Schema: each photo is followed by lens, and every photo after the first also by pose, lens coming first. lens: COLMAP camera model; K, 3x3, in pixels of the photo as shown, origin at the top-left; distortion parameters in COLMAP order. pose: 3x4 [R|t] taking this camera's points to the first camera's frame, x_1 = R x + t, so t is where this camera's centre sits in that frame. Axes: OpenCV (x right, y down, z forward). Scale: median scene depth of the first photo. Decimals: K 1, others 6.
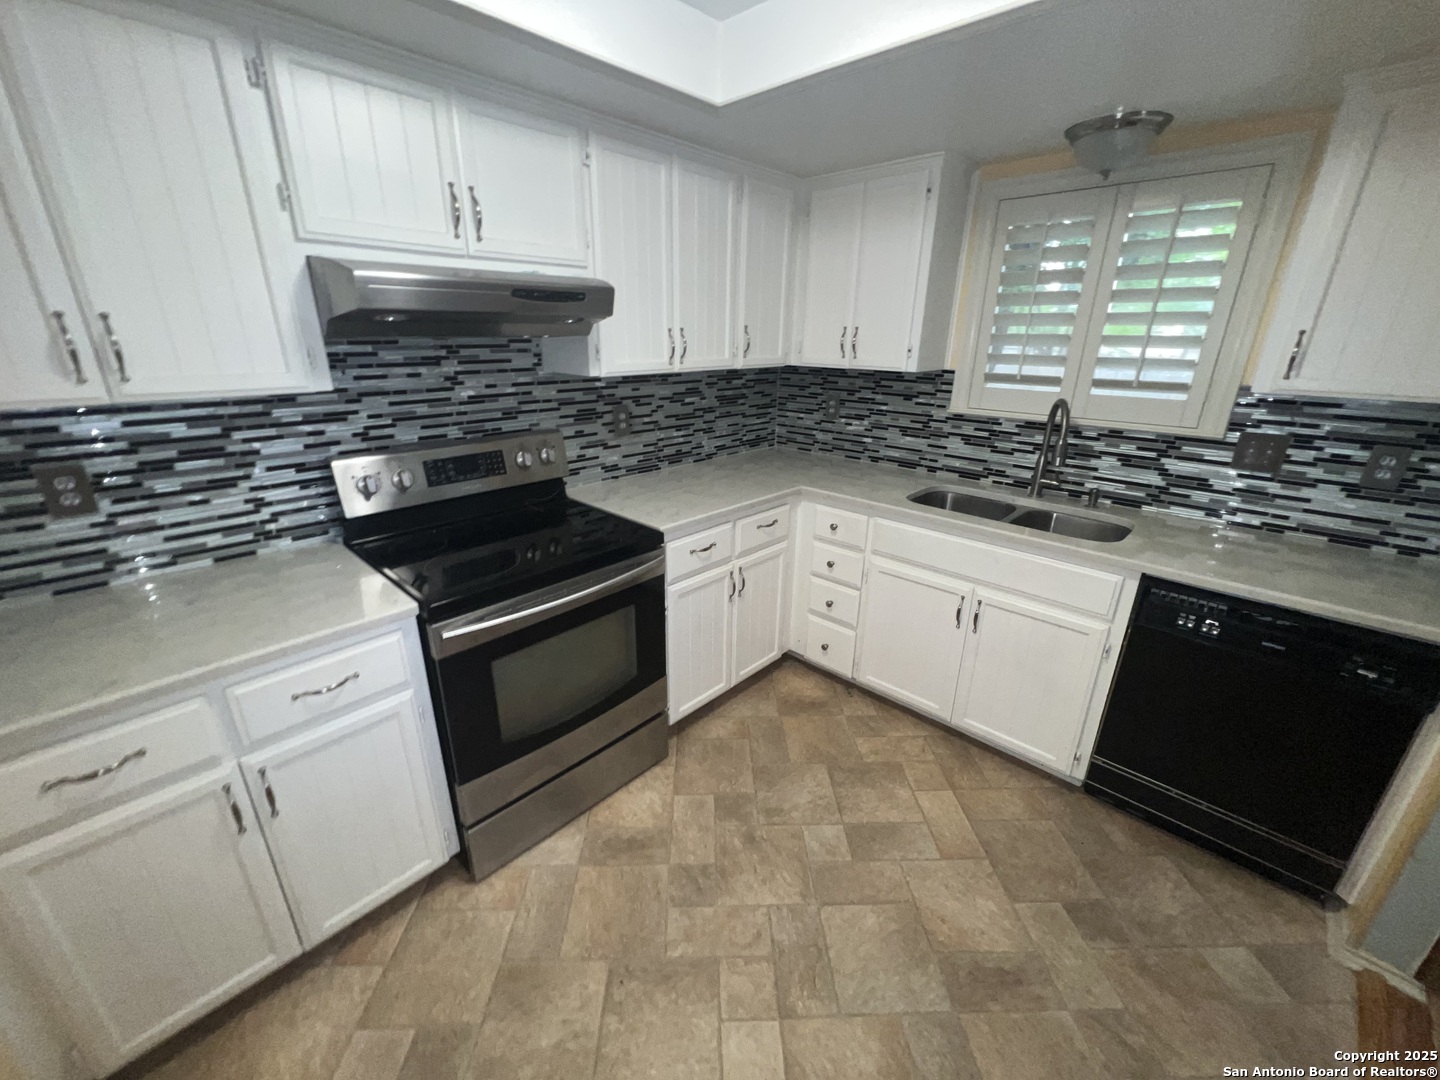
lens RADIAL K [[576.3, 0, 718.4], [0, 576.3, 540.7], [0, 0, 1]] dist [-0.001487, -0.000080]
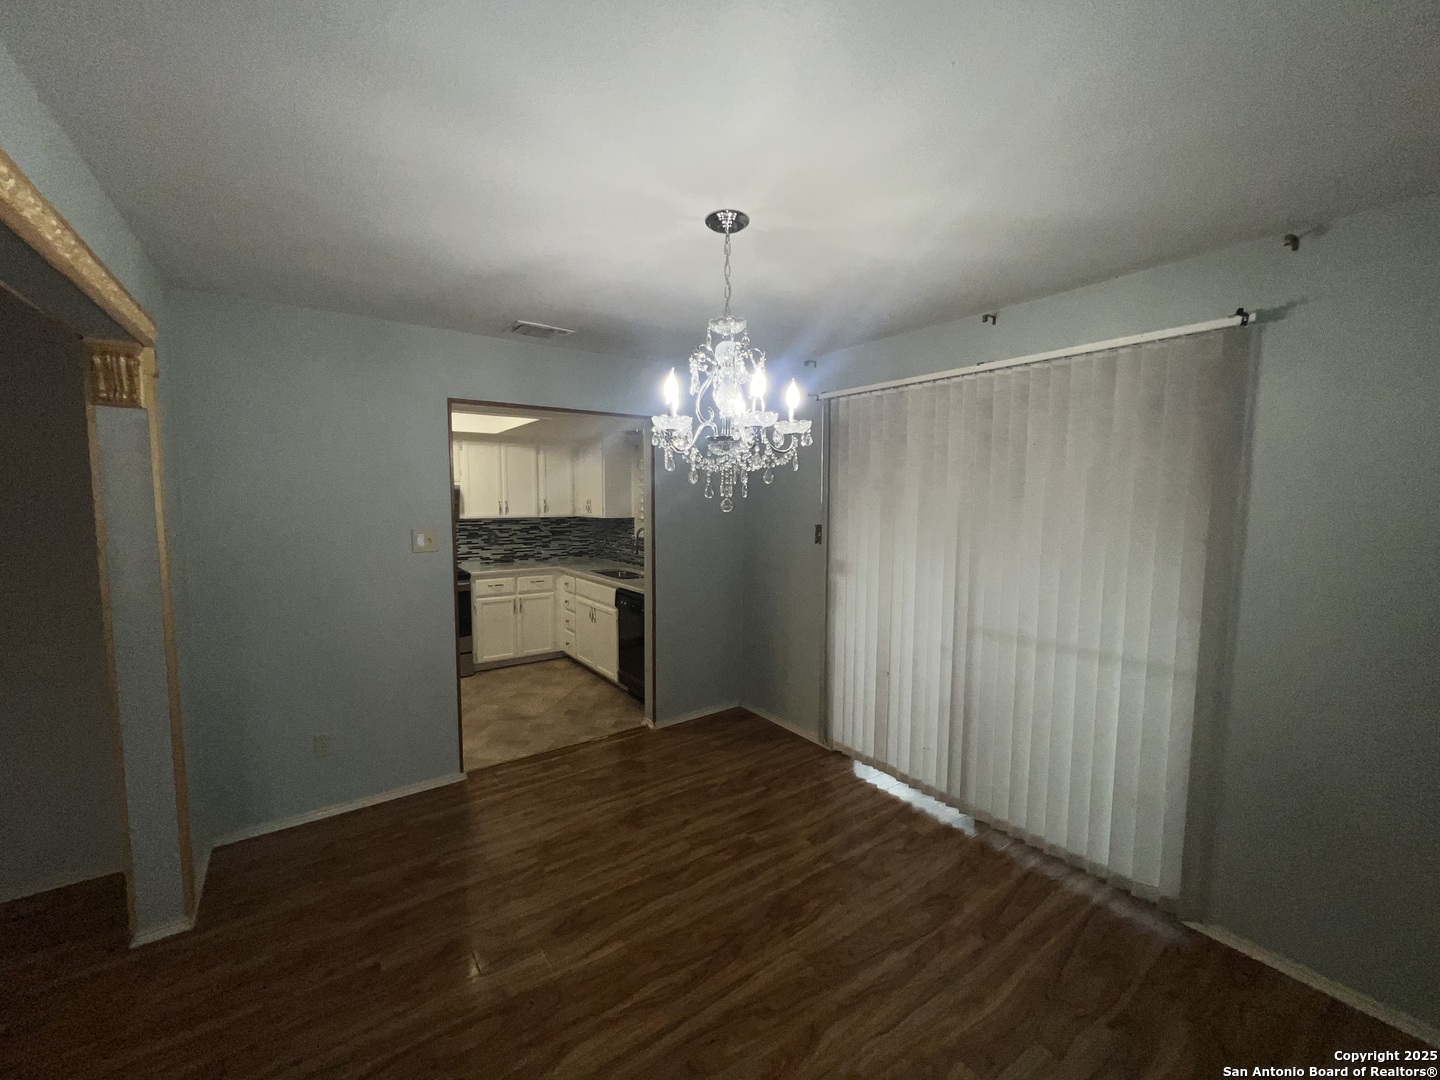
lens RADIAL K [[576.3, 0, 720.8], [0, 576.3, 543.1], [0, 0, 1]] dist [-0.001487, -0.000080]
pose [[0.982429, 0.006480, -0.186524, 1.168487], [-0.056609, 0.962663, -0.264717, 0.370459], [0.177845, 0.270624, 0.946115, -1.025818]]
